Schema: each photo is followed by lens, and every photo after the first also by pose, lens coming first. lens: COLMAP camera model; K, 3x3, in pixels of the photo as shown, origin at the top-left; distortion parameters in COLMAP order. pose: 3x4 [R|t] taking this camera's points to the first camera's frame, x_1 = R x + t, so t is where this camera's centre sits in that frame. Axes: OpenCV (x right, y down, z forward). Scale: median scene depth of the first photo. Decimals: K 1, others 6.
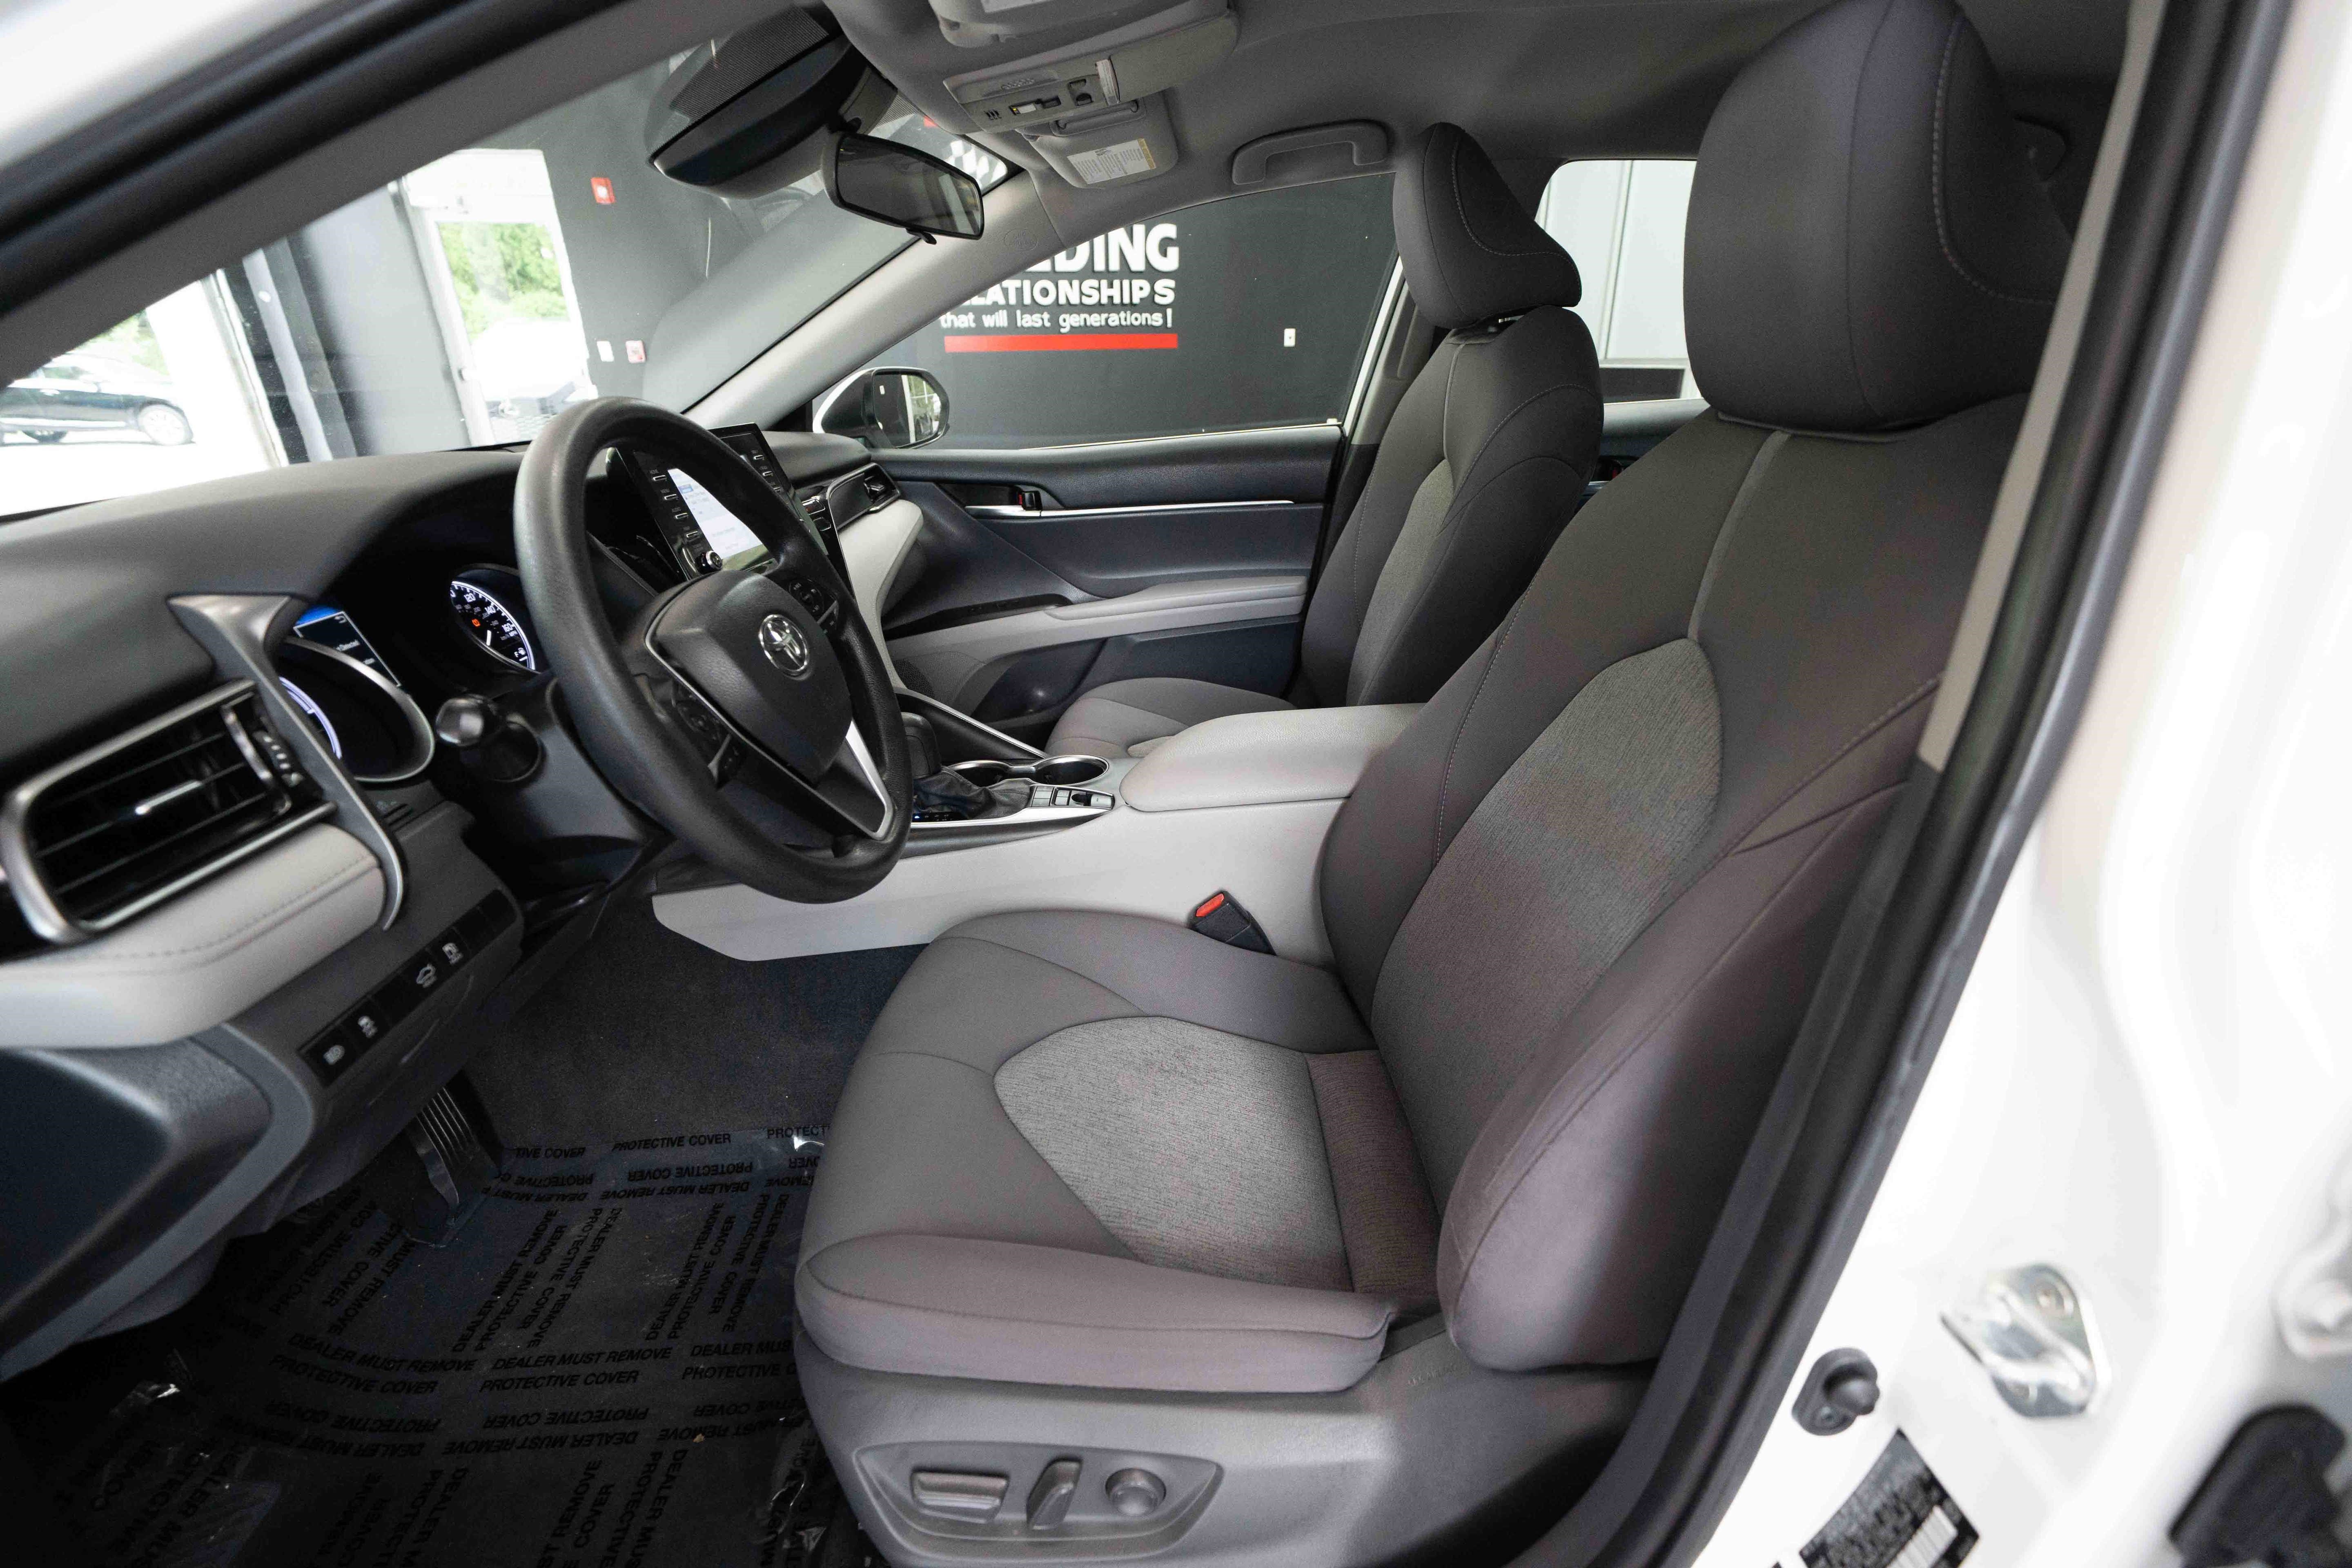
lens RADIAL K [[1010.6, 0, 1172.4], [0, 1010.6, 786.9], [0, 0, 1]] dist [-0.000567, 0.000603]
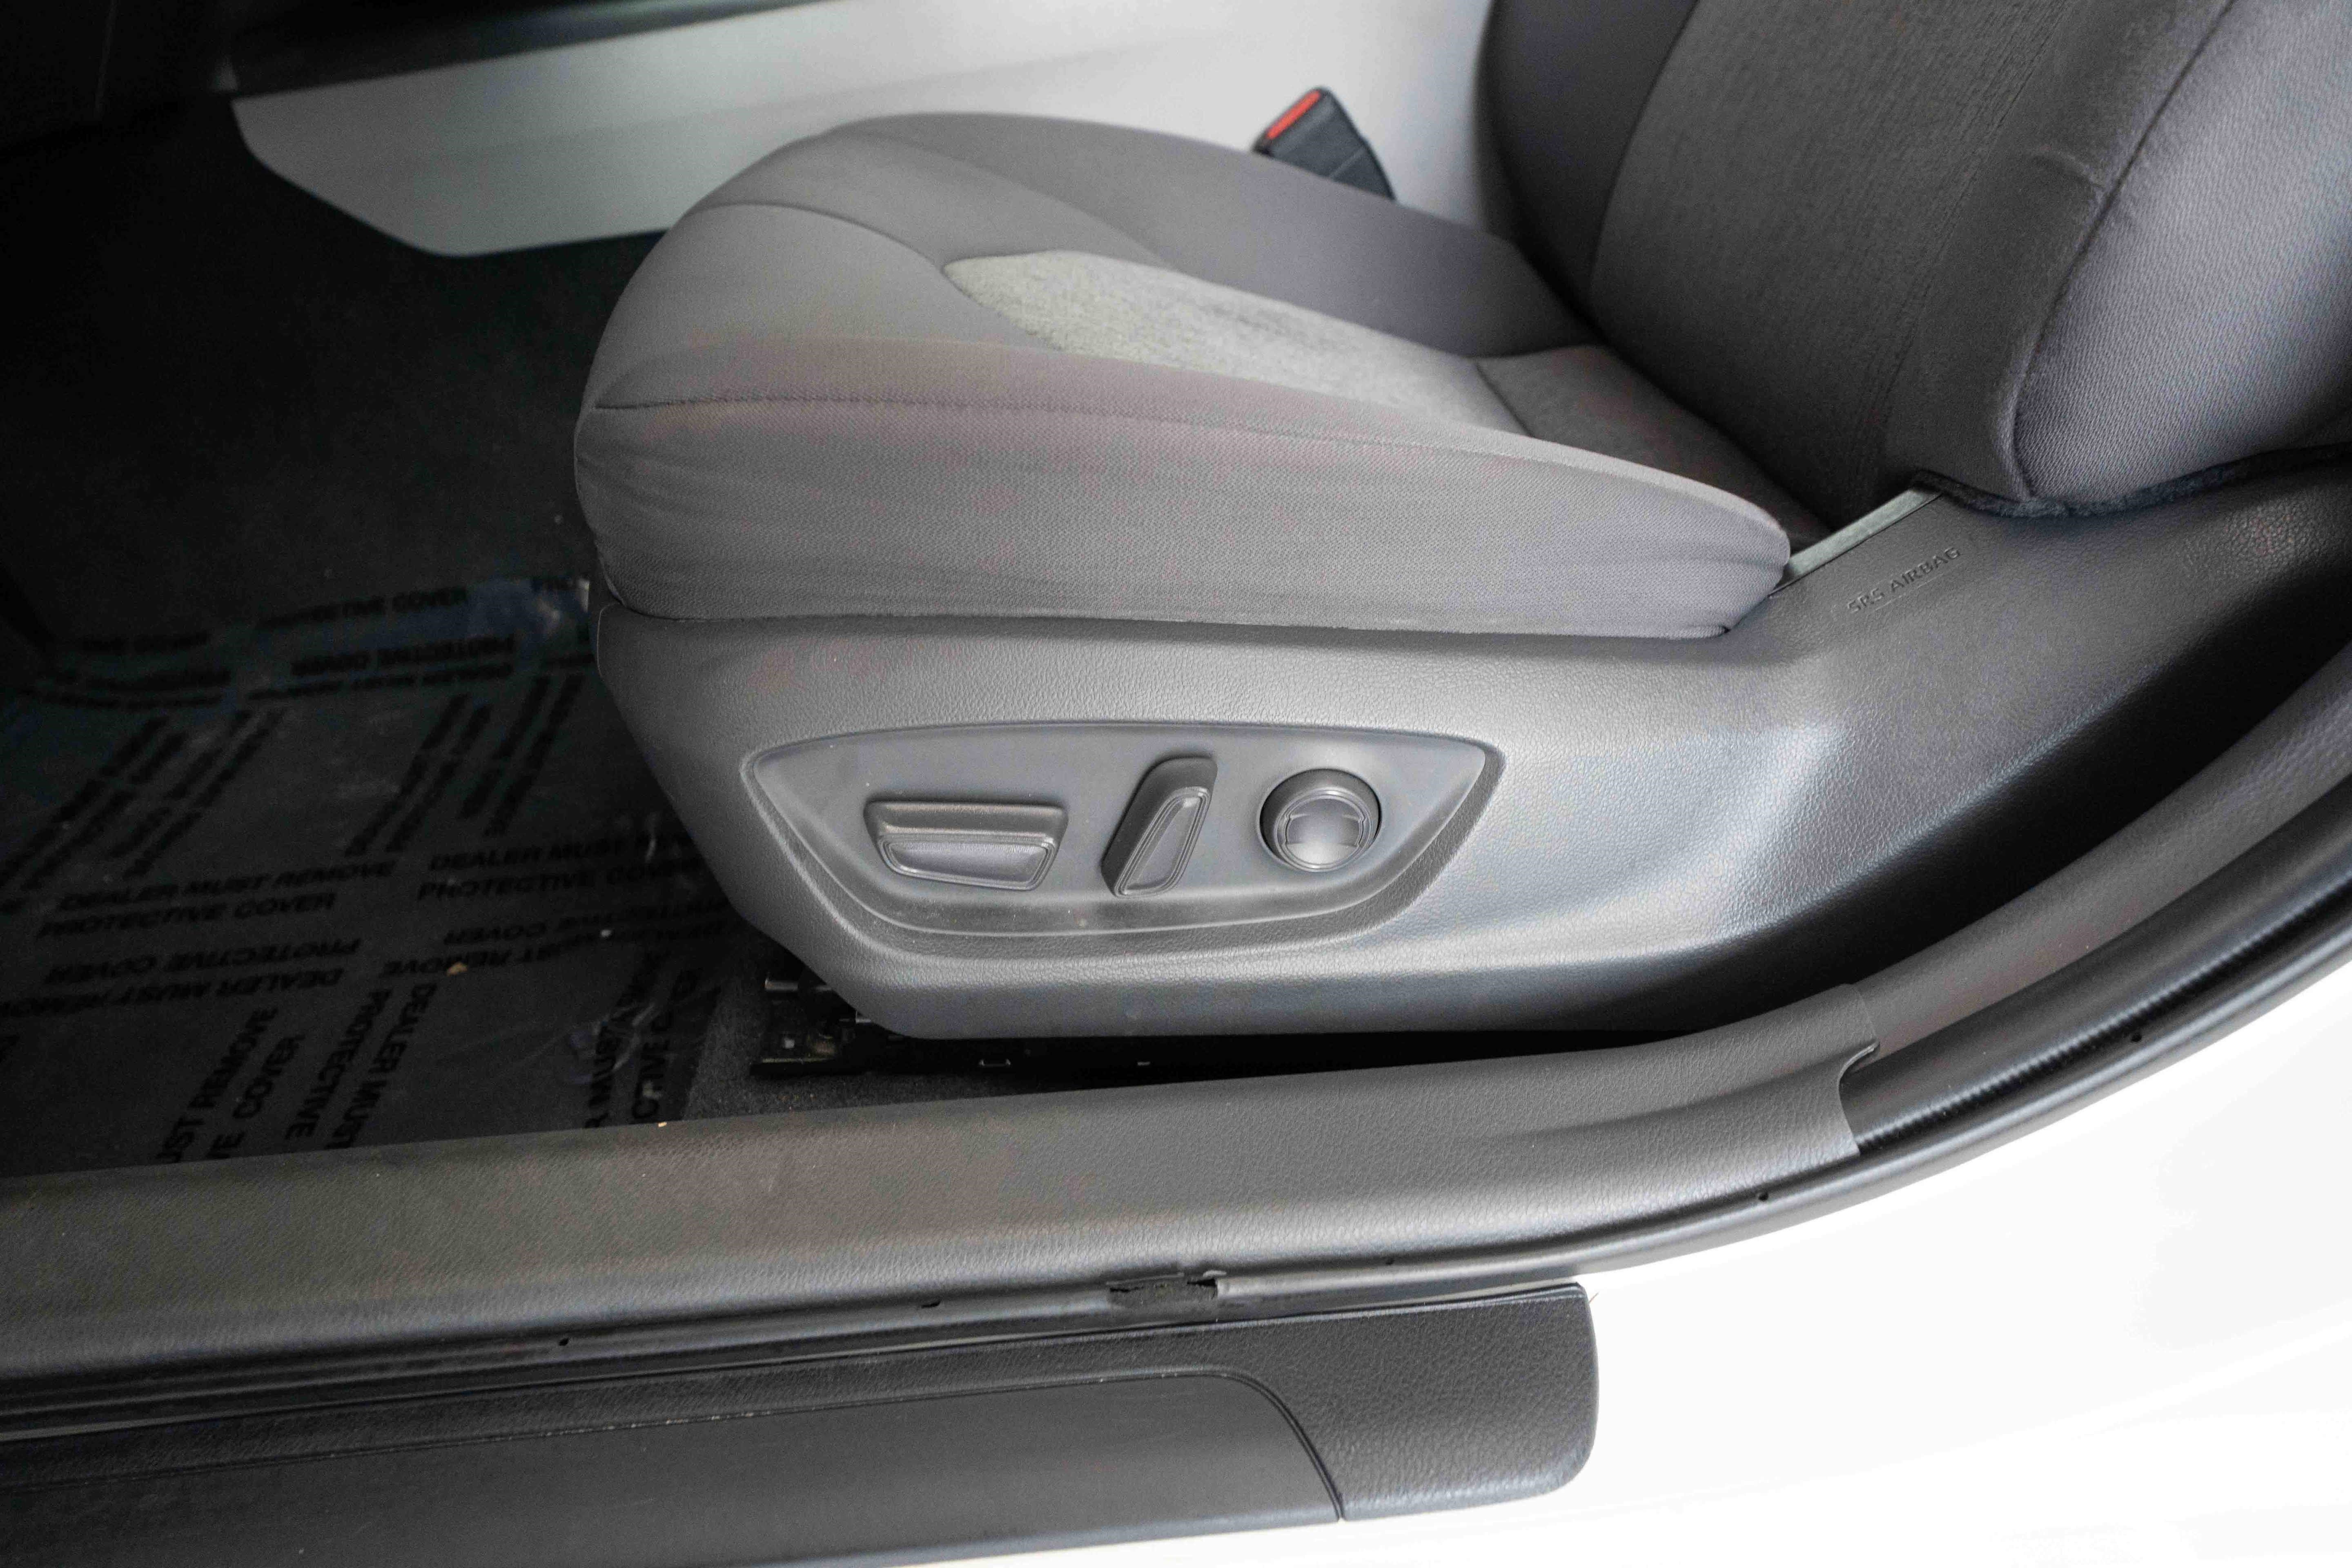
lens RADIAL K [[1320.4, 0, 1173.5], [0, 1320.4, 784.9], [0, 0, 1]] dist [0.021710, 0.001031]
pose [[0.997263, -0.045526, 0.058260, -0.096361], [0.032276, 0.976965, 0.210944, 0.352707], [-0.066522, -0.208487, 0.975760, 0.240479]]
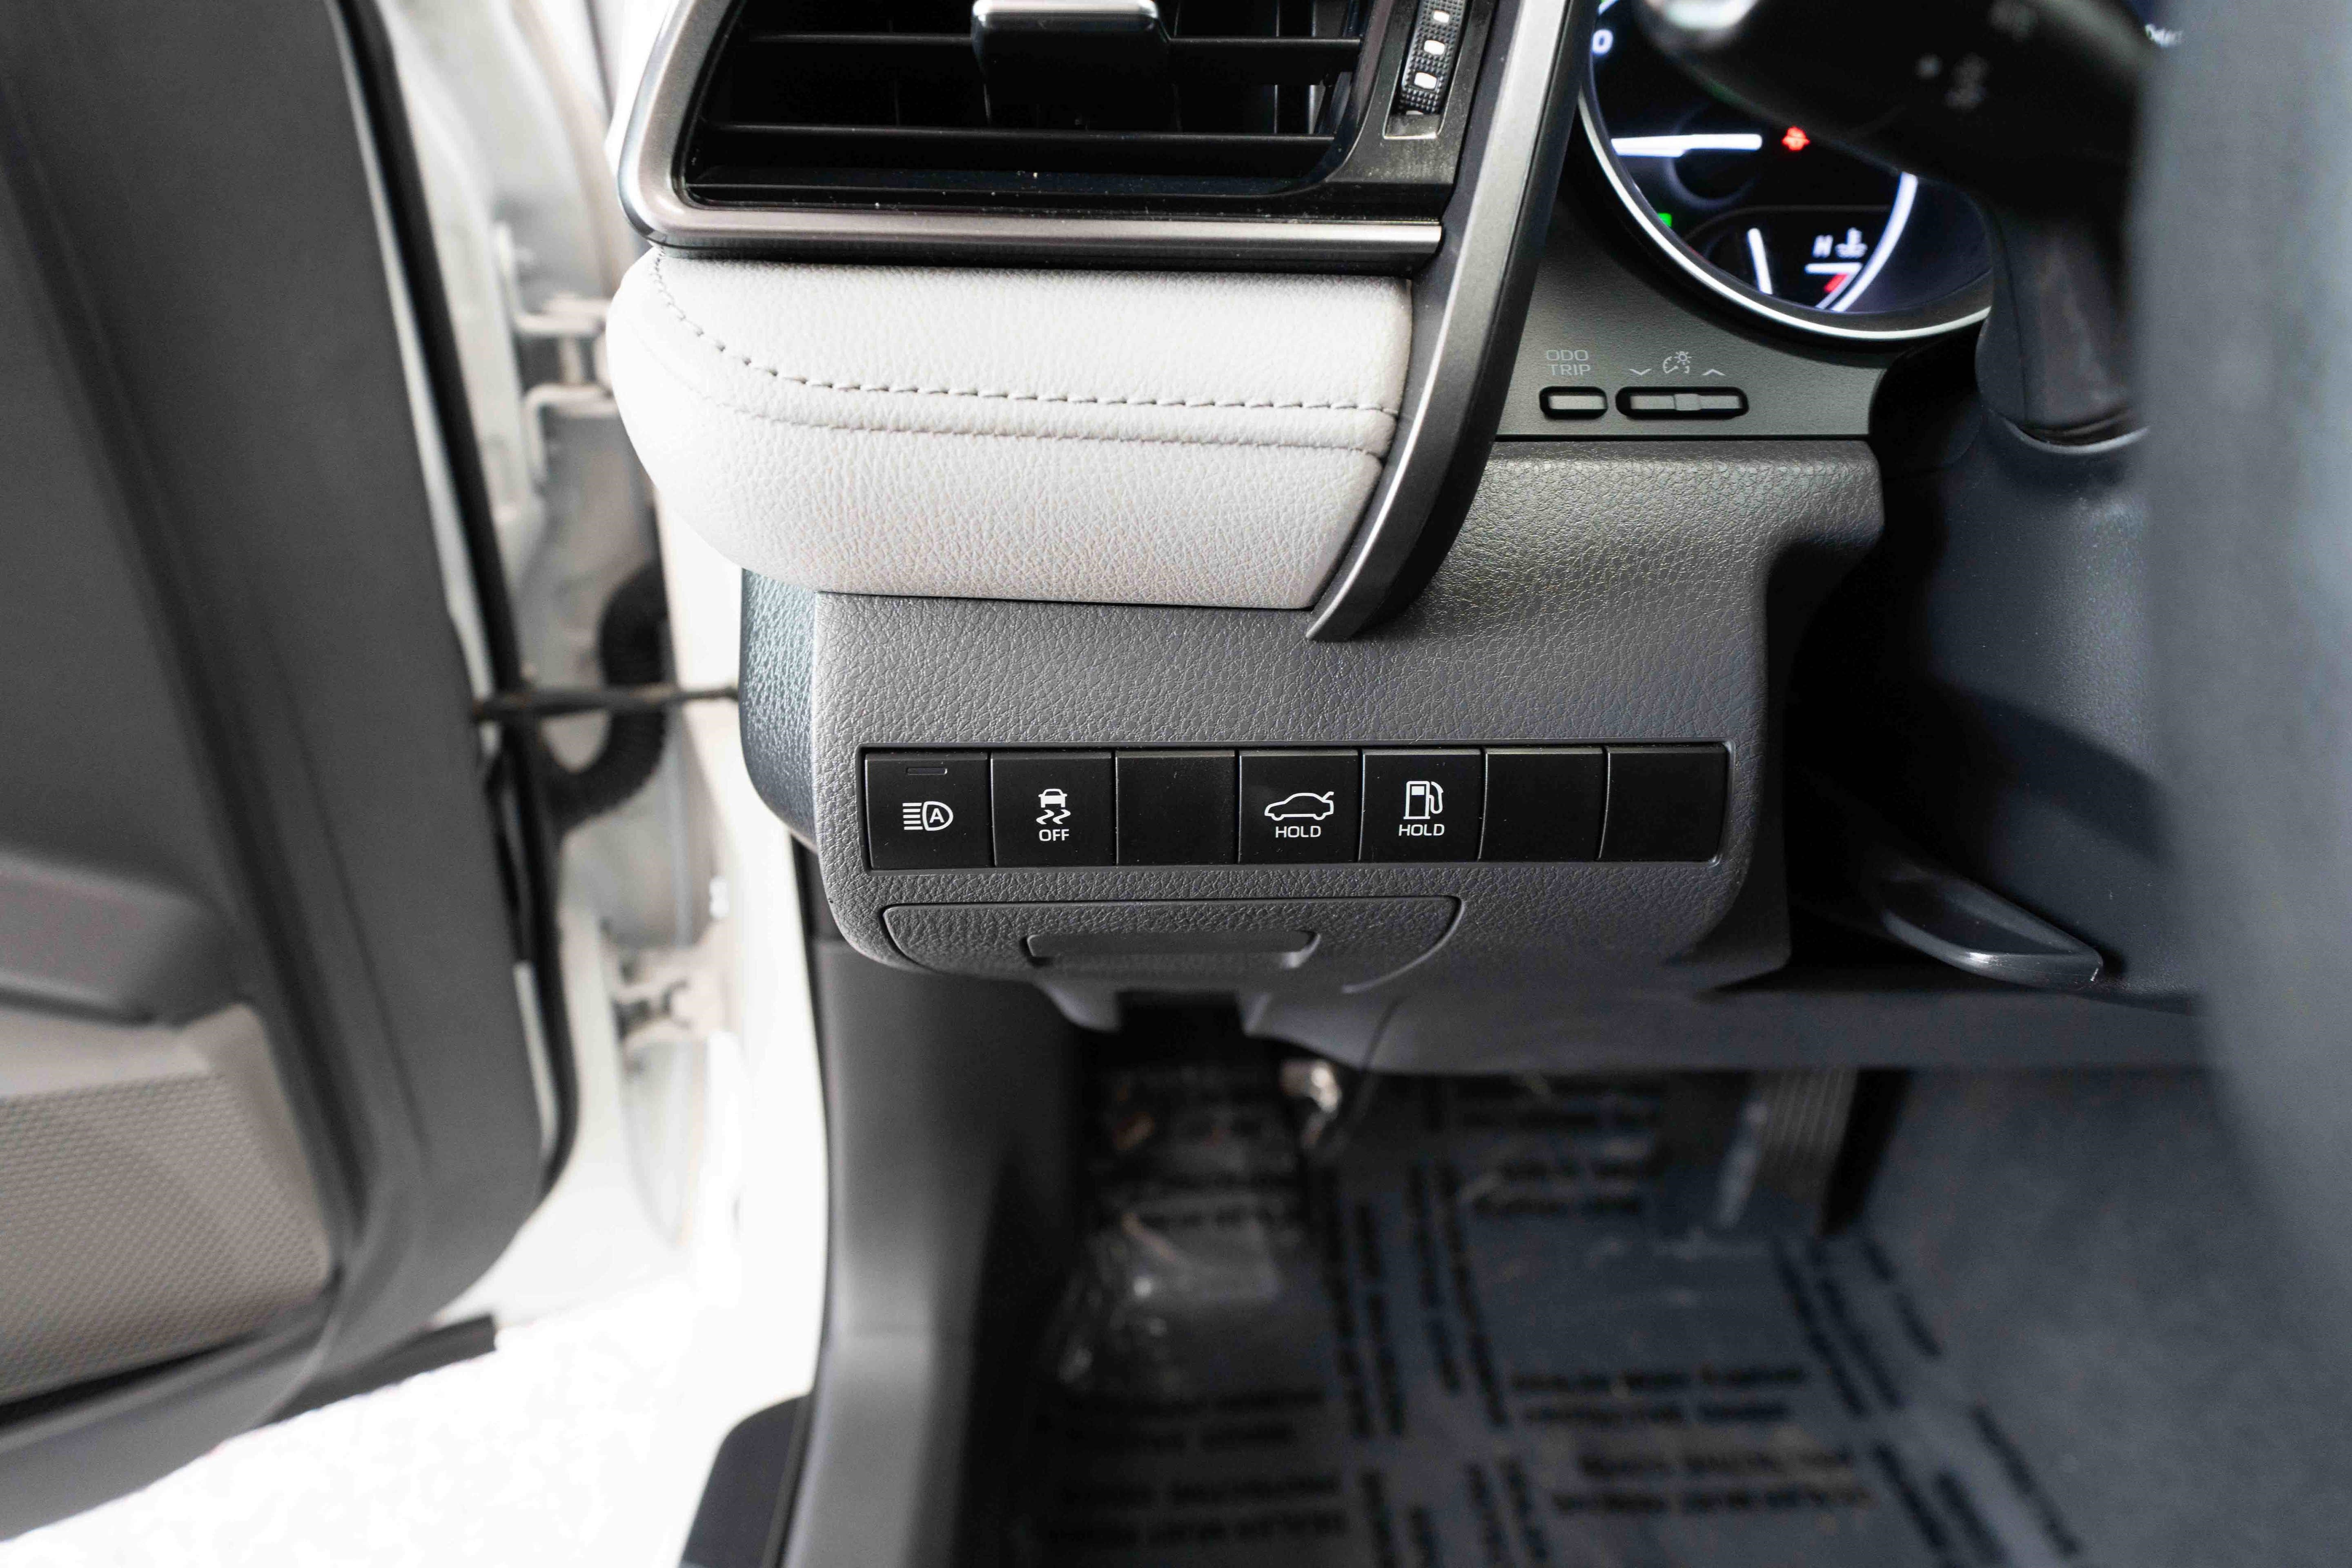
lens RADIAL K [[1306.3, 0, 1176.7], [0, 1306.3, 783.8], [0, 0, 1]] dist [0.036888, 0.000791]
pose [[0.034435, 0.502149, -0.864095, -0.201866], [-0.406423, 0.796923, 0.446917, -0.003887], [0.913036, 0.335799, 0.231526, 0.488892]]
